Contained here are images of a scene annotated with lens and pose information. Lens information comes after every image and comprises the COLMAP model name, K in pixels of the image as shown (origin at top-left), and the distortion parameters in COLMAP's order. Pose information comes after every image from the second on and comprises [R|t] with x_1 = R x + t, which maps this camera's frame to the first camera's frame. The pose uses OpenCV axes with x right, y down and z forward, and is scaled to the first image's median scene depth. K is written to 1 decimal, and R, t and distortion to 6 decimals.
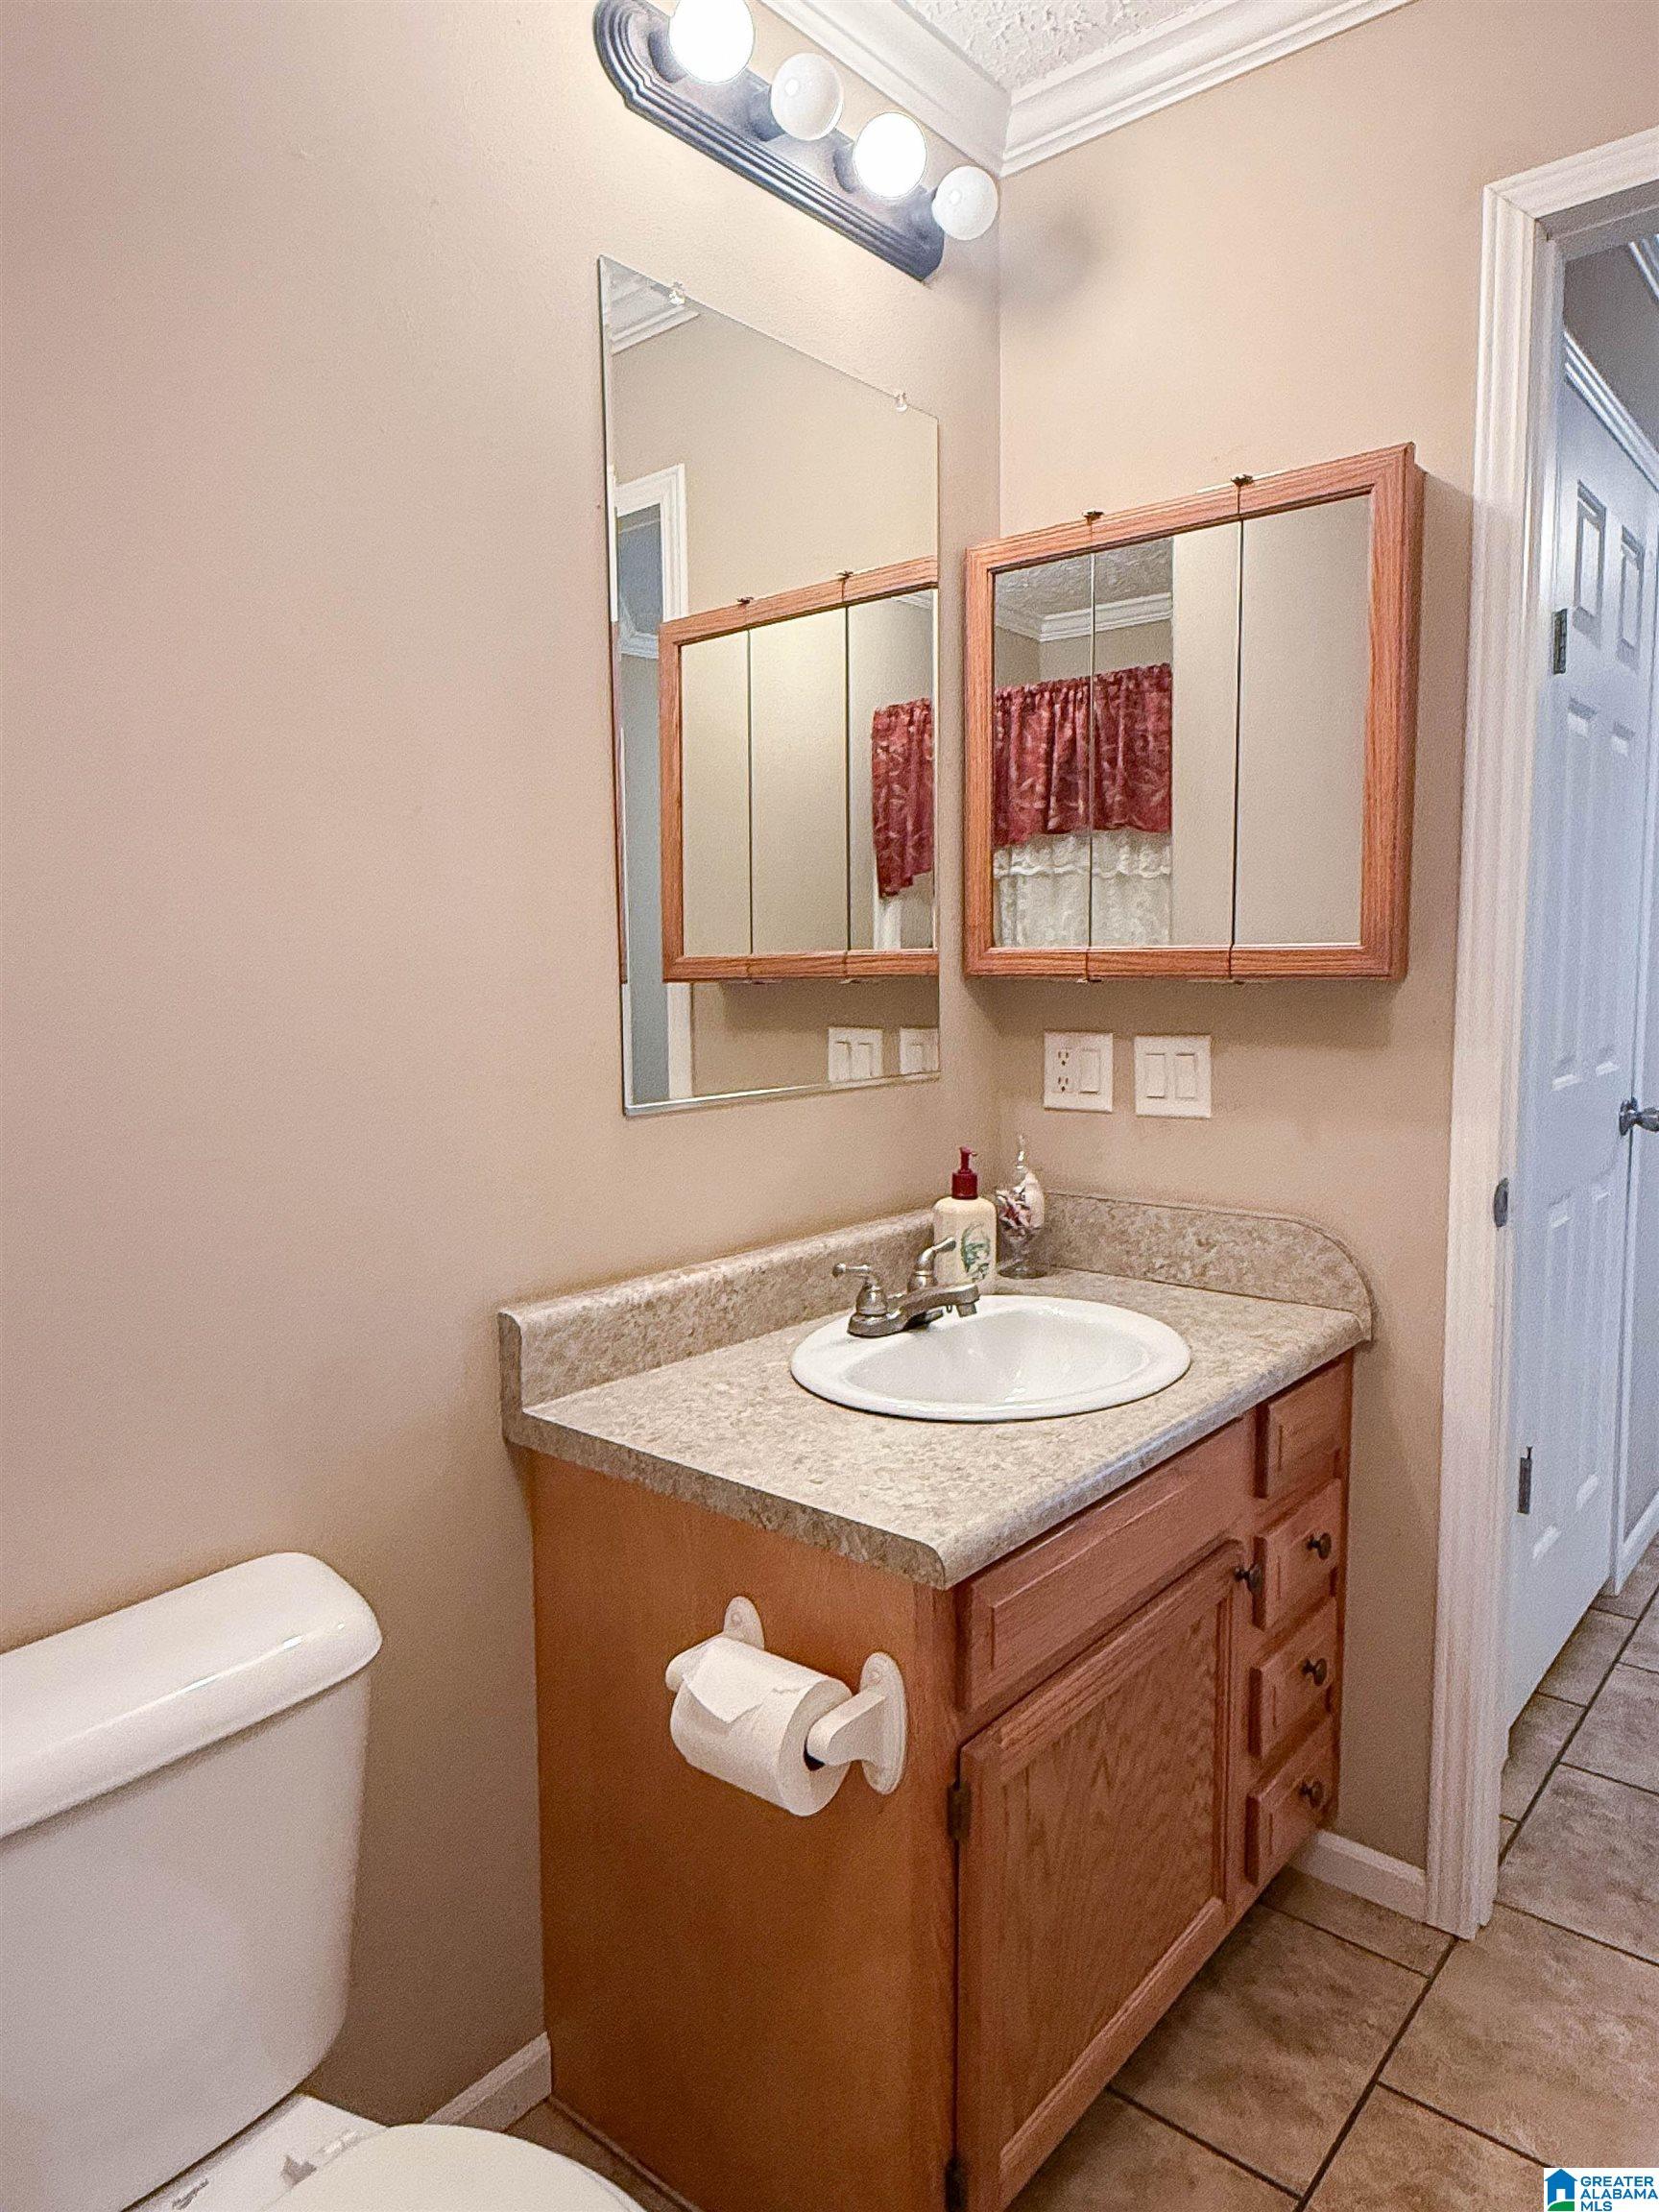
lens RADIAL K [[1390.6, 0, 829.5], [0, 1390.6, 1106.0], [0, 0, 1]] dist [0.000373, 0.001812]
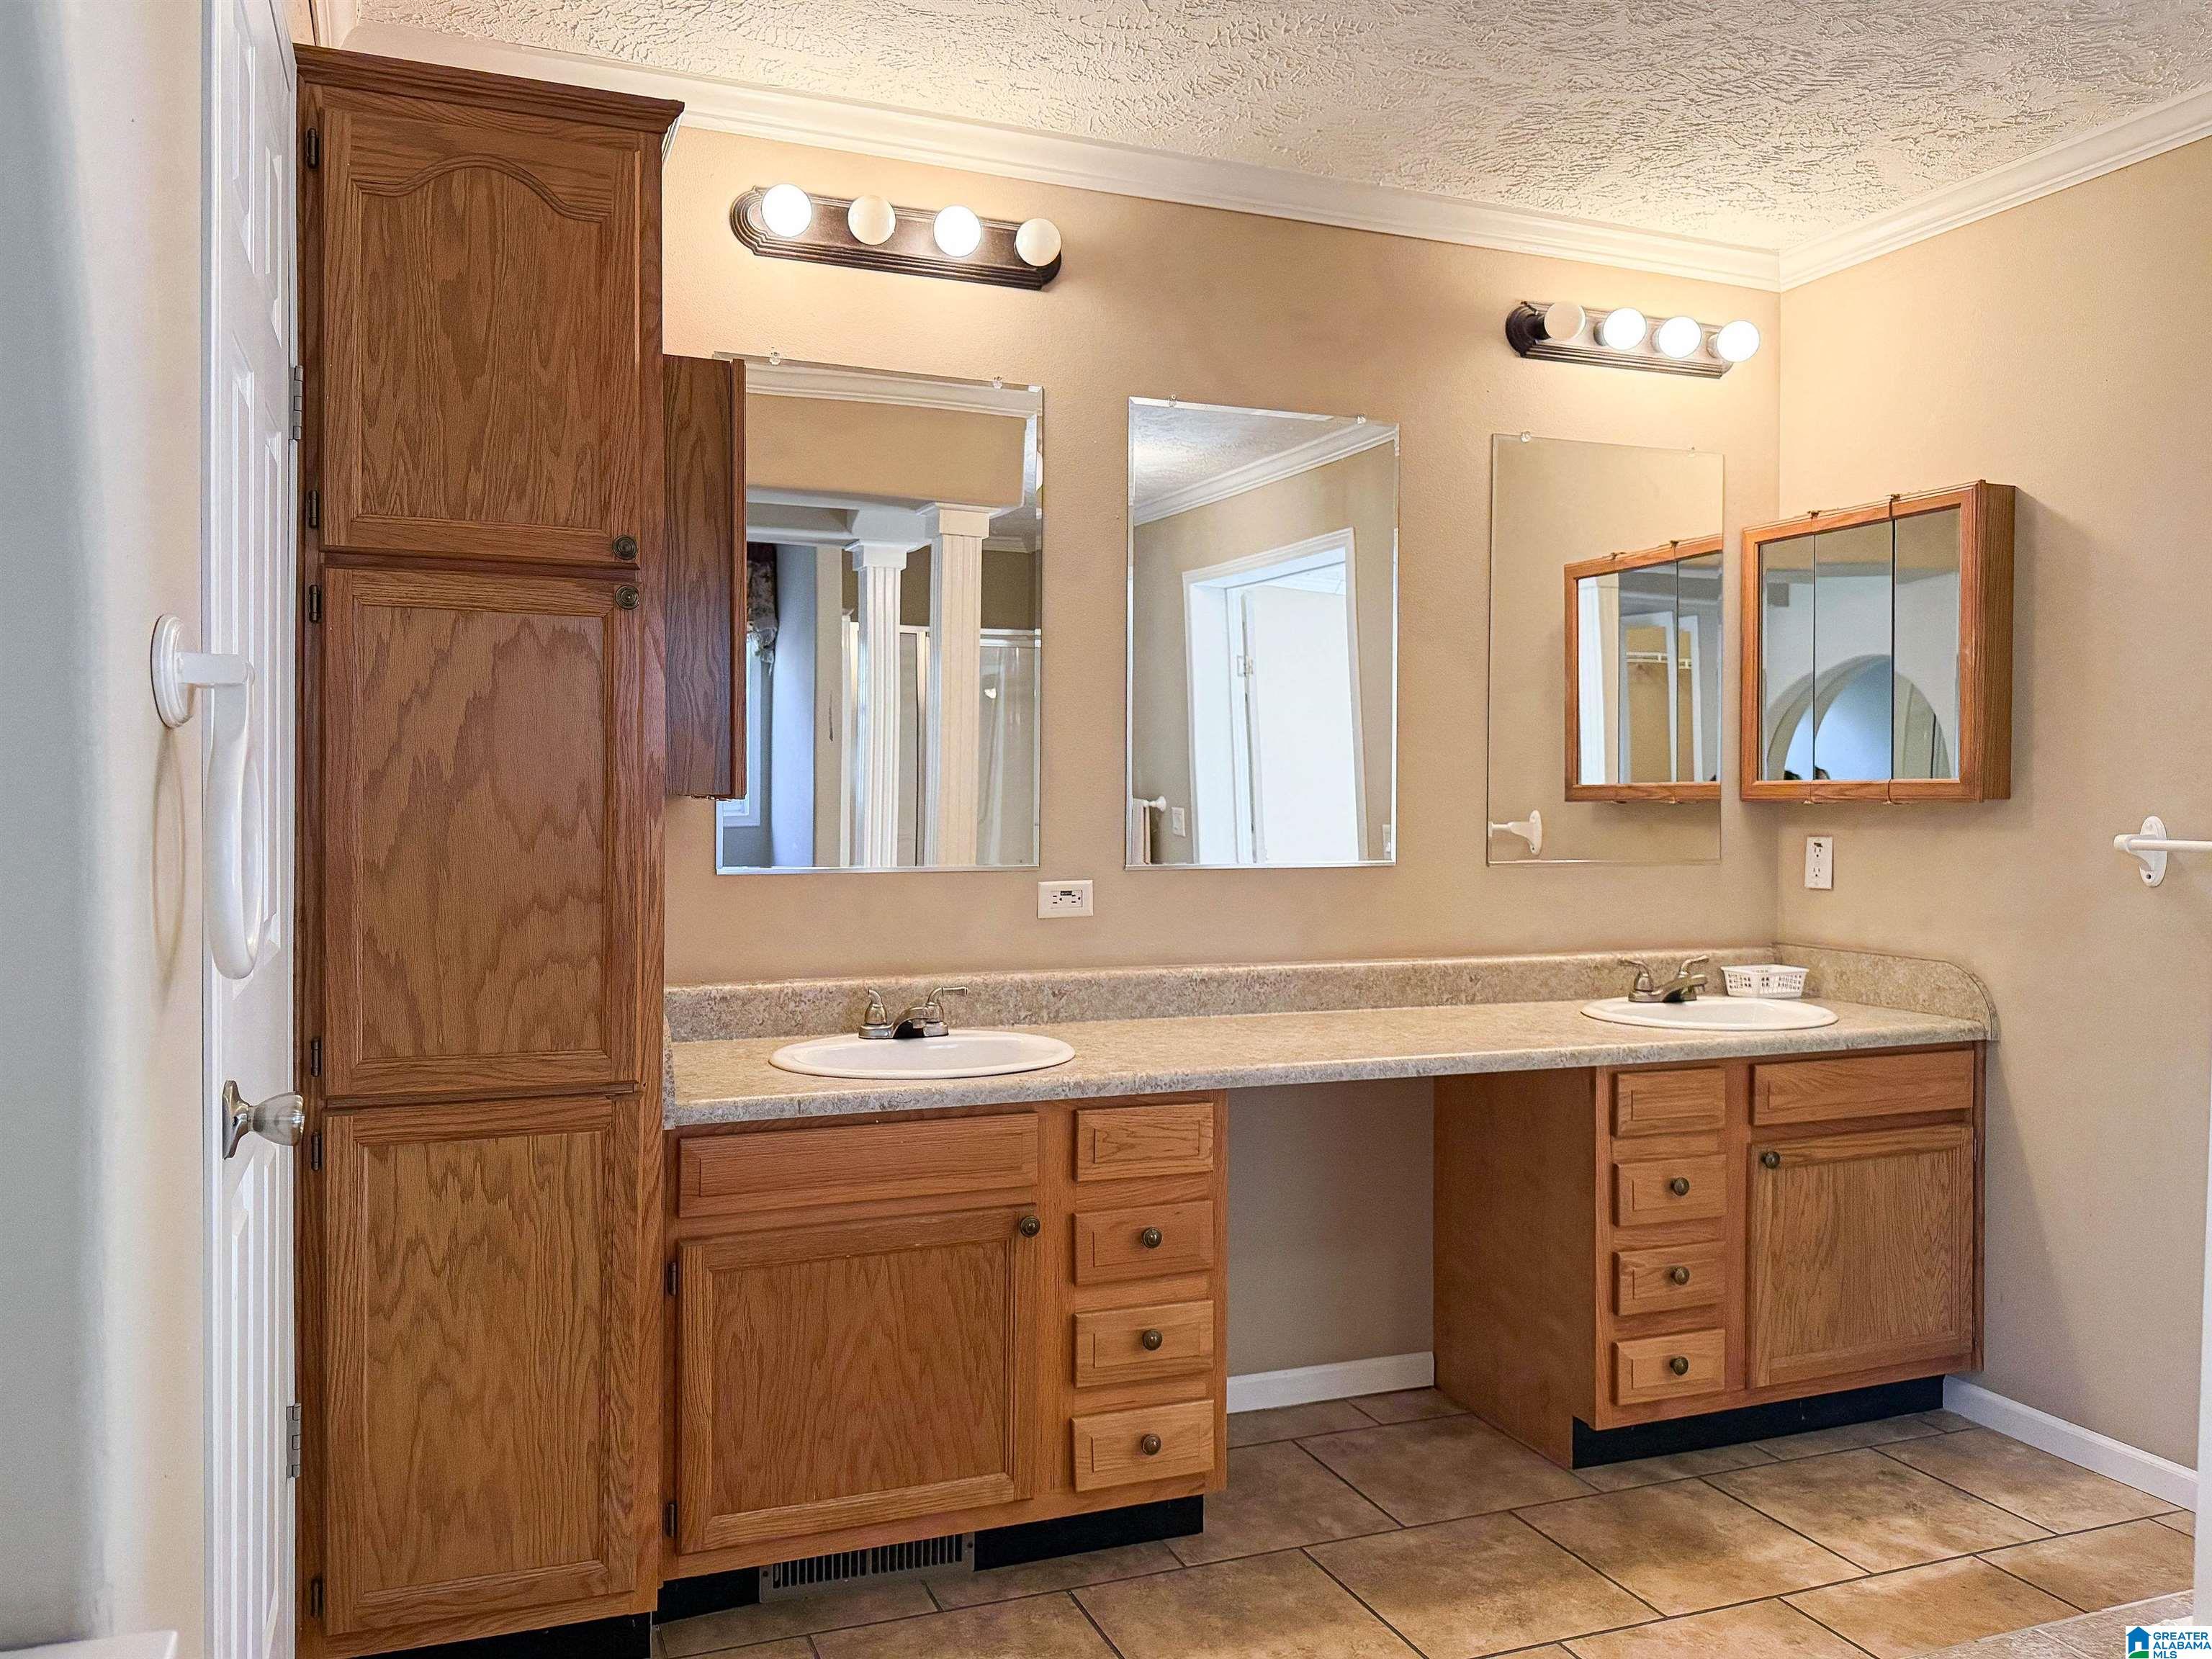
lens RADIAL K [[1676.0, 0, 1106.0], [0, 1676.0, 829.5], [0, 0, 1]] dist [-0.000443, -0.000170]
pose [[0.882857, 0.018672, -0.469271, 0.350309], [-0.055658, 0.996328, -0.065067, 0.102263], [0.466333, 0.083564, 0.880654, -0.964891]]
